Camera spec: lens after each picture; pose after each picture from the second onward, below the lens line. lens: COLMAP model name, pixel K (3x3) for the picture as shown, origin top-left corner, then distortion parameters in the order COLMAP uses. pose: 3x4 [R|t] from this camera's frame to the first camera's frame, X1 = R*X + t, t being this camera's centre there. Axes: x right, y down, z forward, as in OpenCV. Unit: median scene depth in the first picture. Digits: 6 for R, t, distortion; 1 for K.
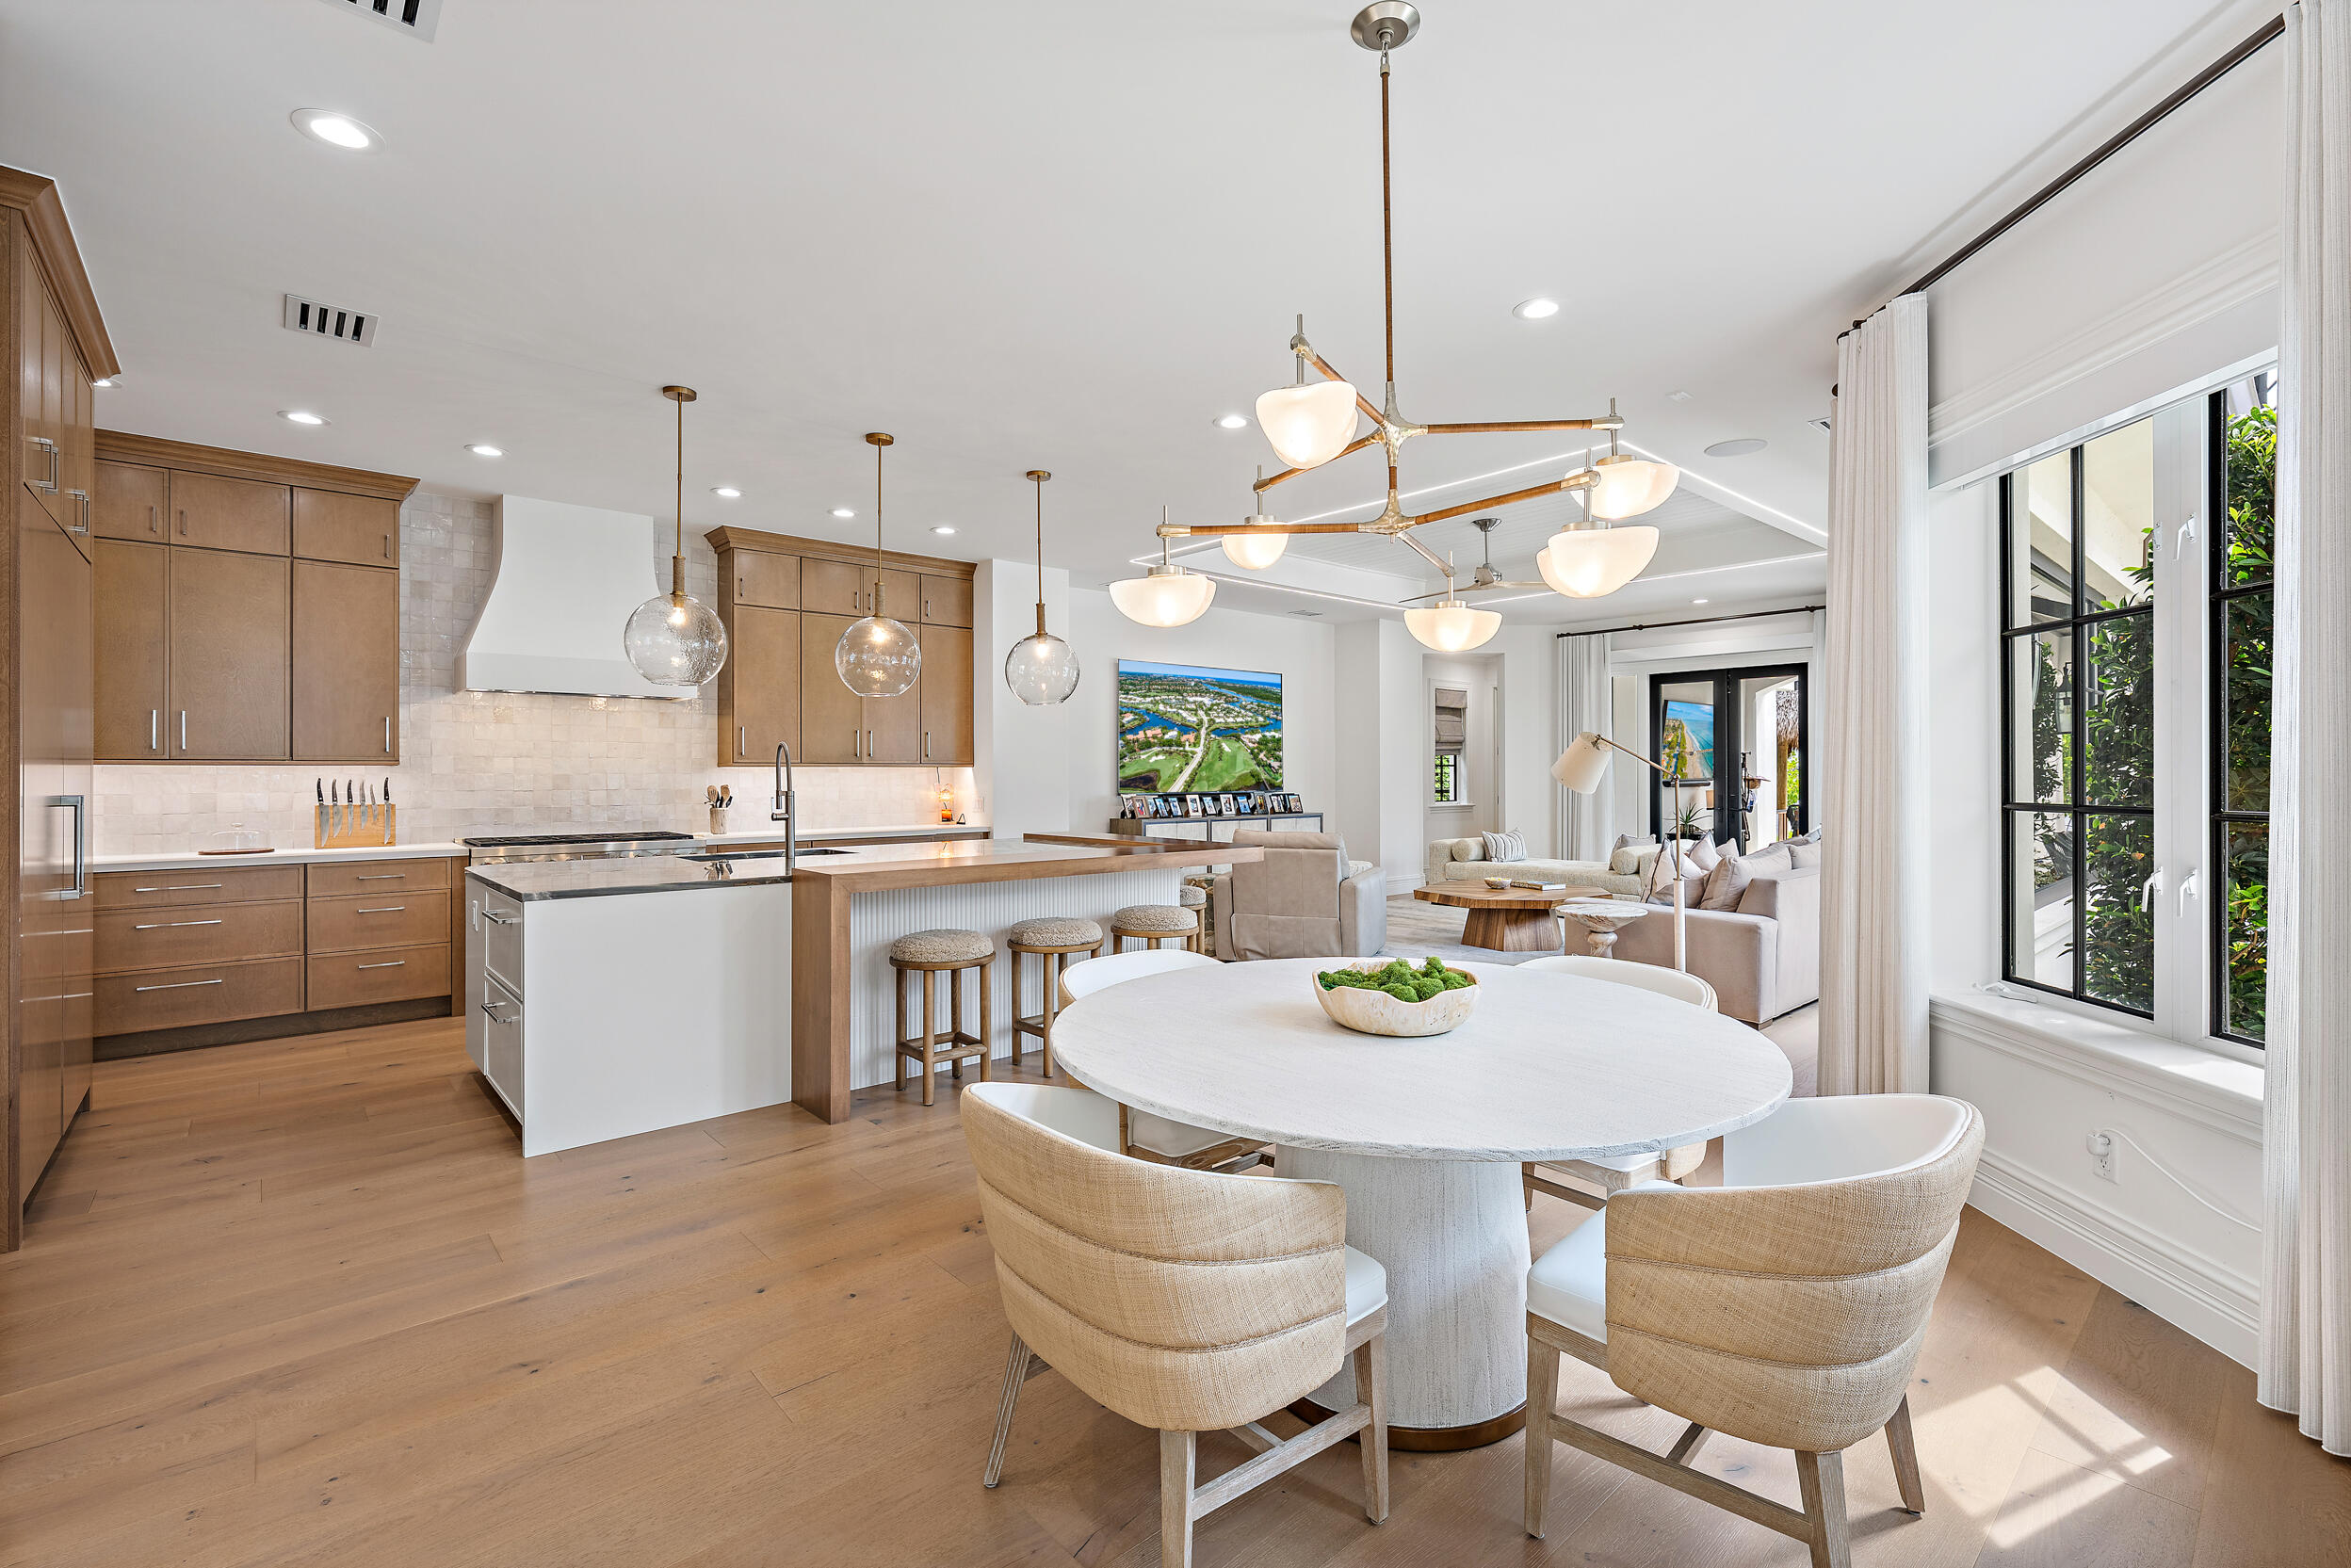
lens RADIAL K [[1043.8, 0, 1175.5], [0, 1043.8, 784.0], [0, 0, 1]] dist [0.000194, -0.000007]
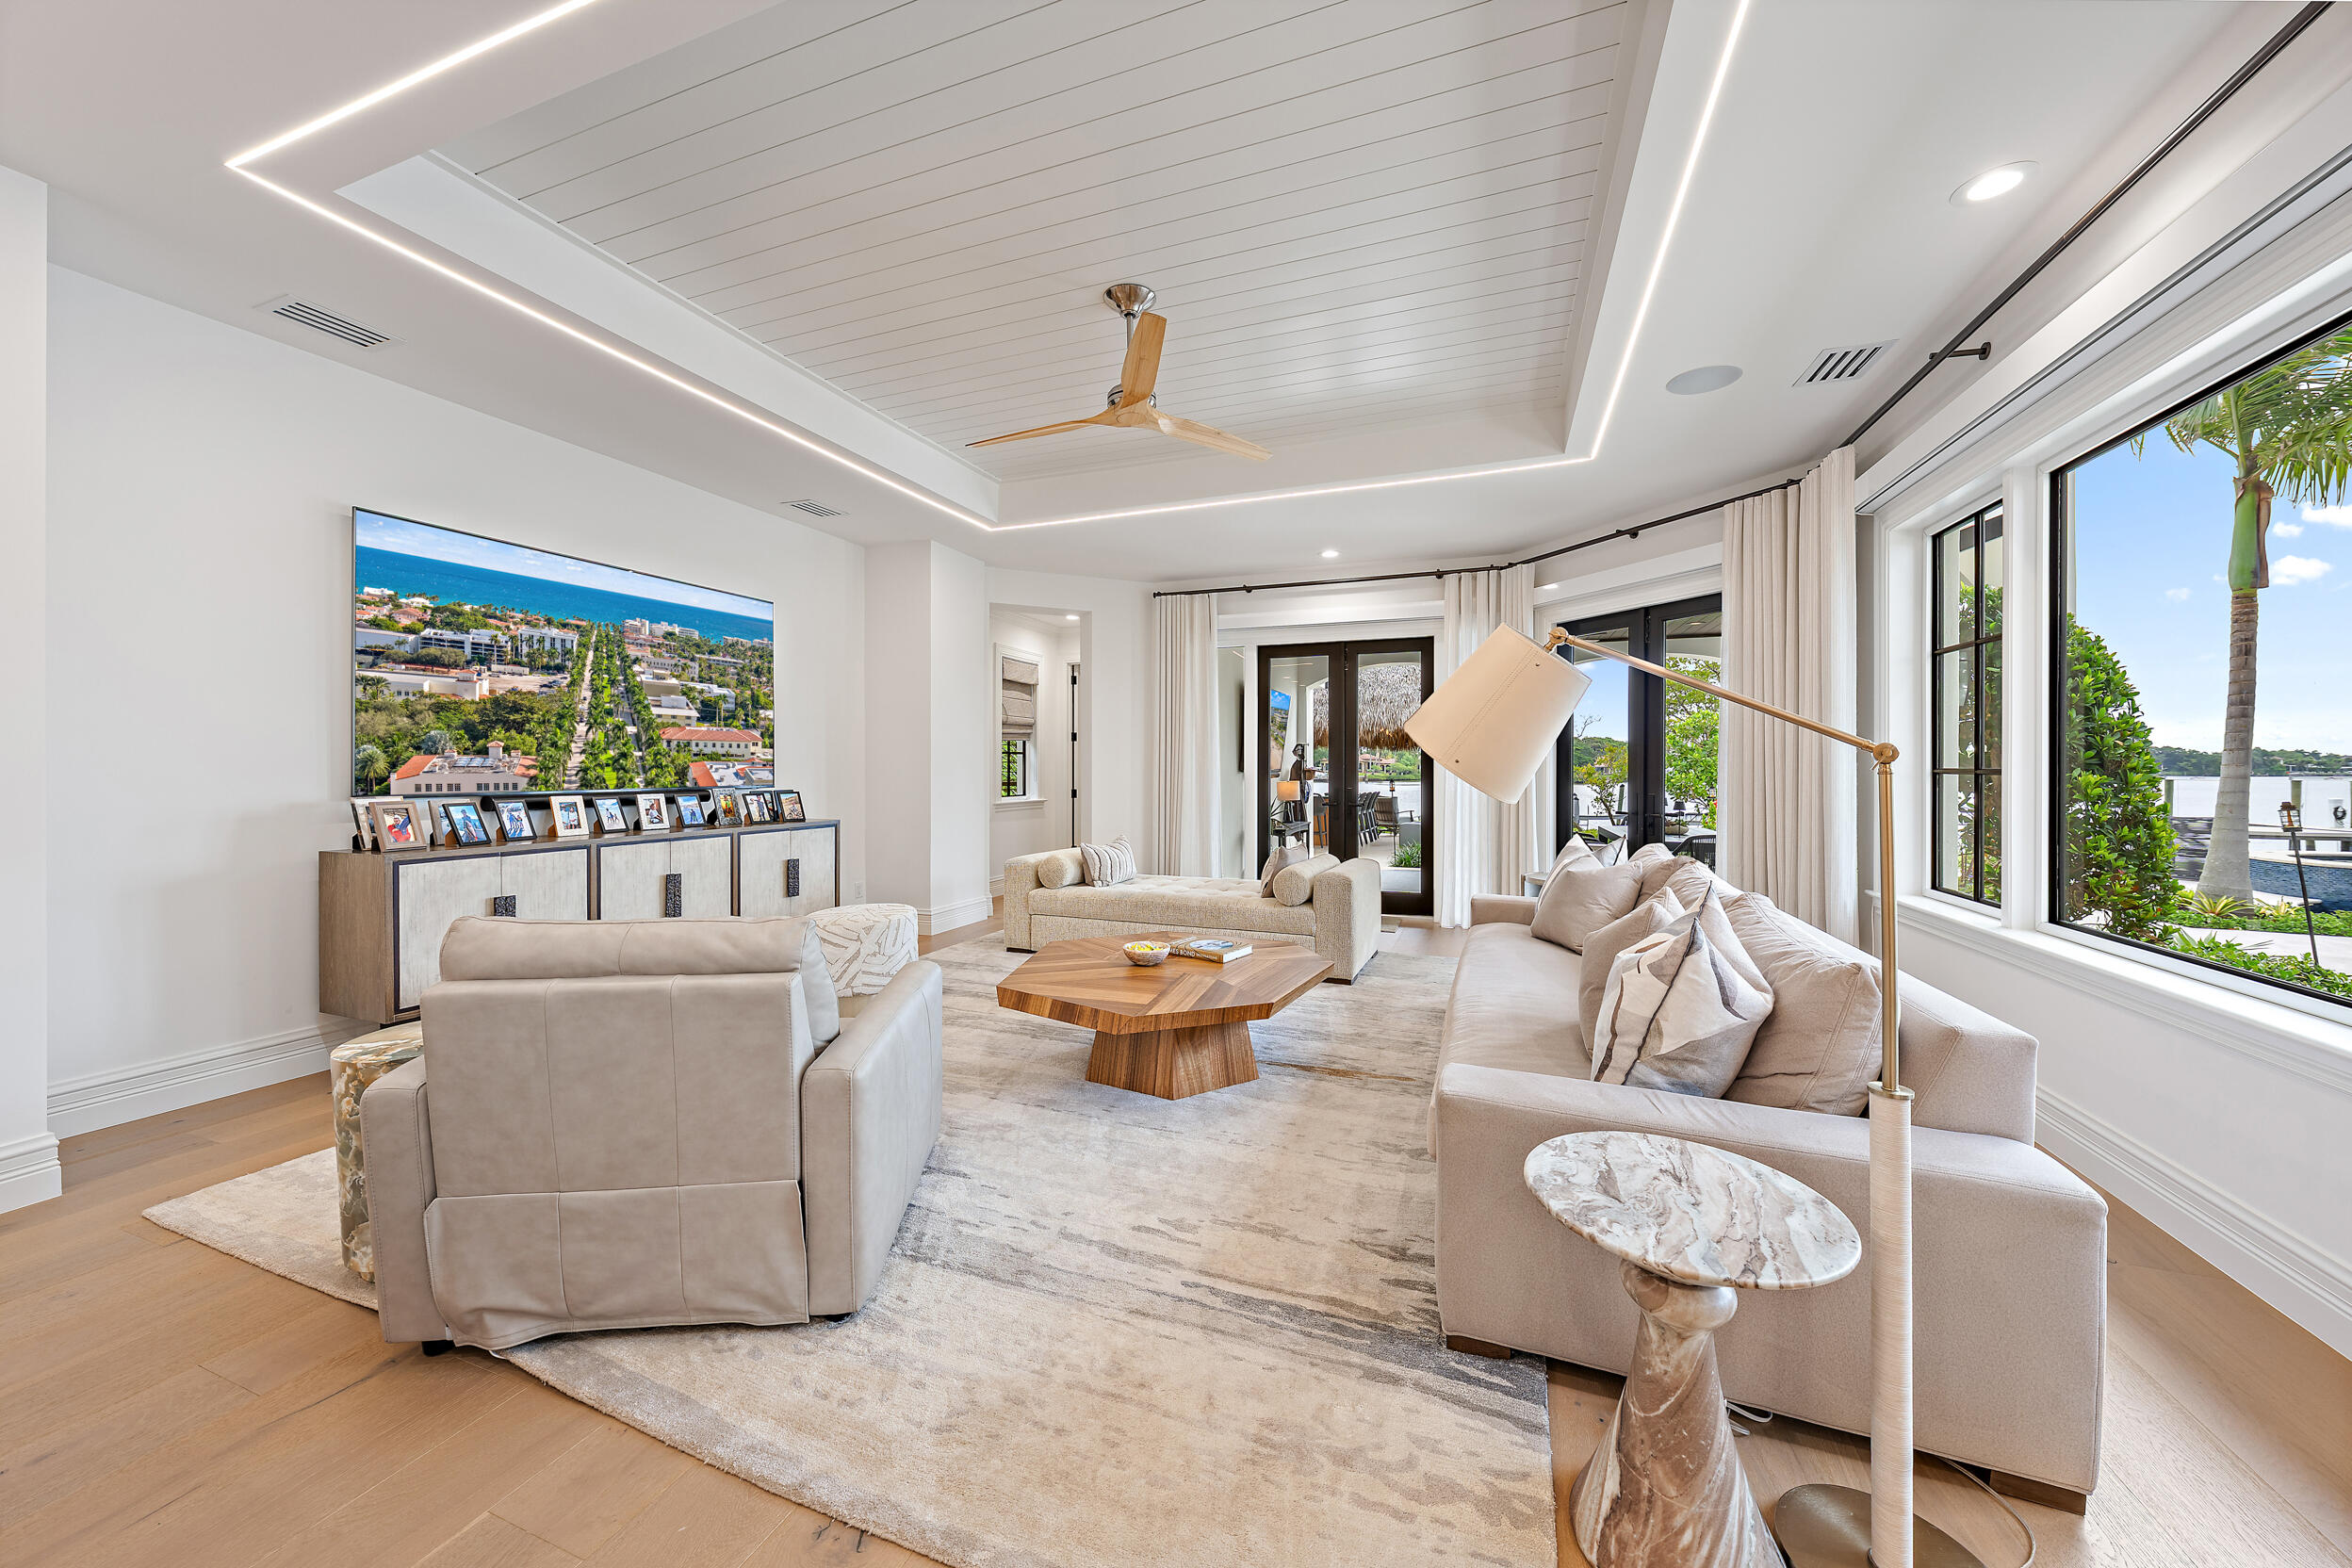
lens RADIAL K [[851.2, 0, 1190.3], [0, 851.2, 775.8], [0, 0, 1]] dist [-0.000198, -0.000014]
pose [[0.883929, -0.000692, 0.467621, 0.094614], [0.000321, 1.000000, 0.000874, -0.000288], [-0.467621, -0.000622, 0.883929, 0.472363]]
